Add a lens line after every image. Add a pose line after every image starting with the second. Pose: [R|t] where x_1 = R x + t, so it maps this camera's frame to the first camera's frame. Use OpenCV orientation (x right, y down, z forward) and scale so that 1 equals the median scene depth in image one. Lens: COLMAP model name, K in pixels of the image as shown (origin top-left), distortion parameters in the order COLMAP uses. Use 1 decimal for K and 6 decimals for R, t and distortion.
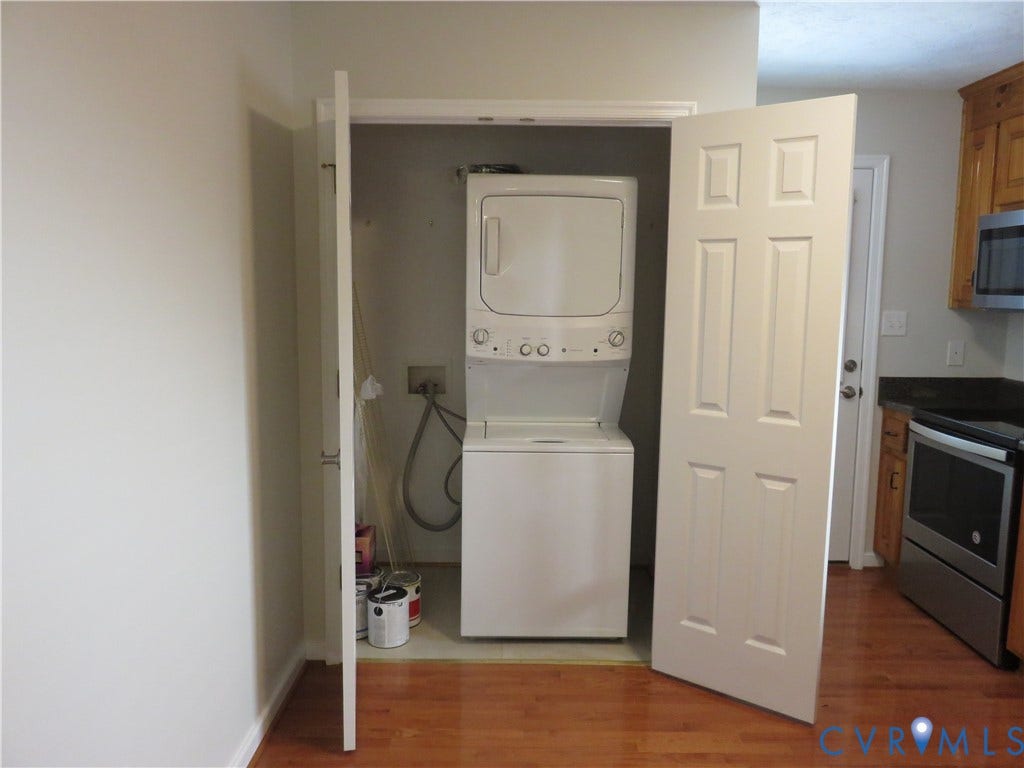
lens RADIAL K [[774.7, 0, 515.1], [0, 774.7, 382.7], [0, 0, 1]] dist [-0.008560, 0.000583]
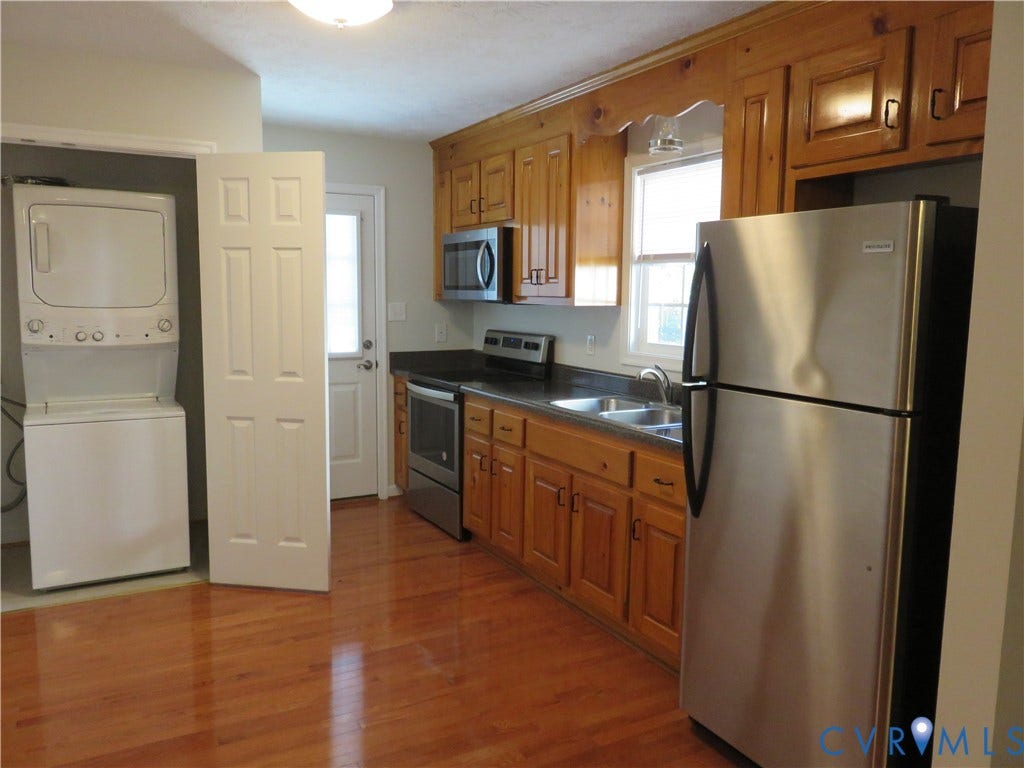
lens RADIAL K [[774.7, 0, 519.9], [0, 774.7, 381.8], [0, 0, 1]] dist [-0.008560, 0.000583]
pose [[0.871813, -0.057191, 0.486489, 0.020012], [0.058049, 0.998225, 0.013322, 0.049583], [-0.486387, 0.016626, 0.873585, -0.348349]]
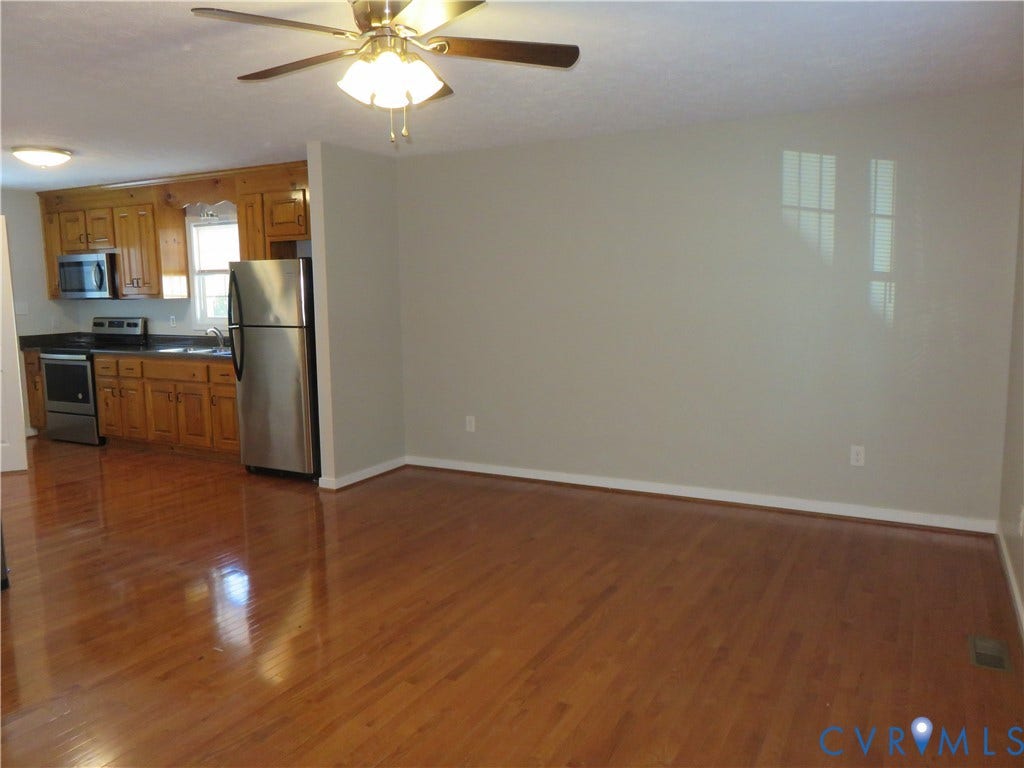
lens RADIAL K [[774.7, 0, 510.9], [0, 774.7, 383.8], [0, 0, 1]] dist [-0.008560, 0.000583]
pose [[0.480008, -0.129321, 0.867680, -0.799470], [0.127957, 0.988818, 0.076589, 0.152353], [-0.867882, 0.074262, 0.491188, -1.279673]]
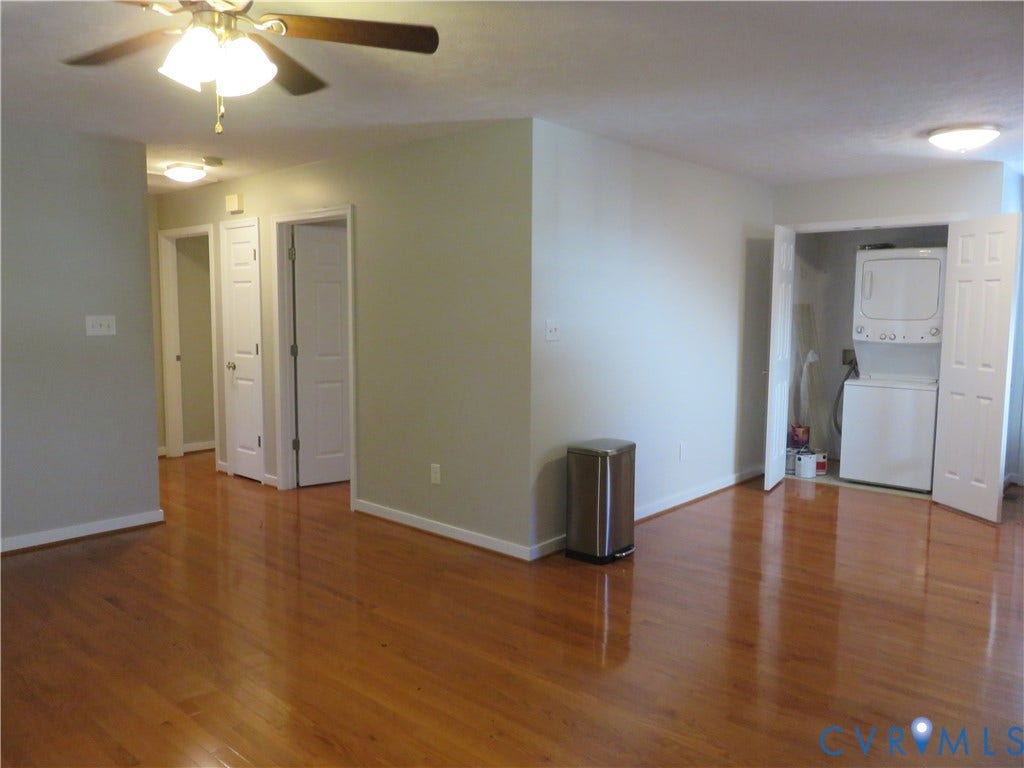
lens RADIAL K [[774.7, 0, 507.8], [0, 774.7, 381.9], [0, 0, 1]] dist [-0.008560, 0.000583]
pose [[0.740445, 0.058338, -0.669580, 0.637065], [-0.080148, 0.996781, -0.001785, 0.154436], [0.667321, 0.054987, 0.742738, -1.112597]]
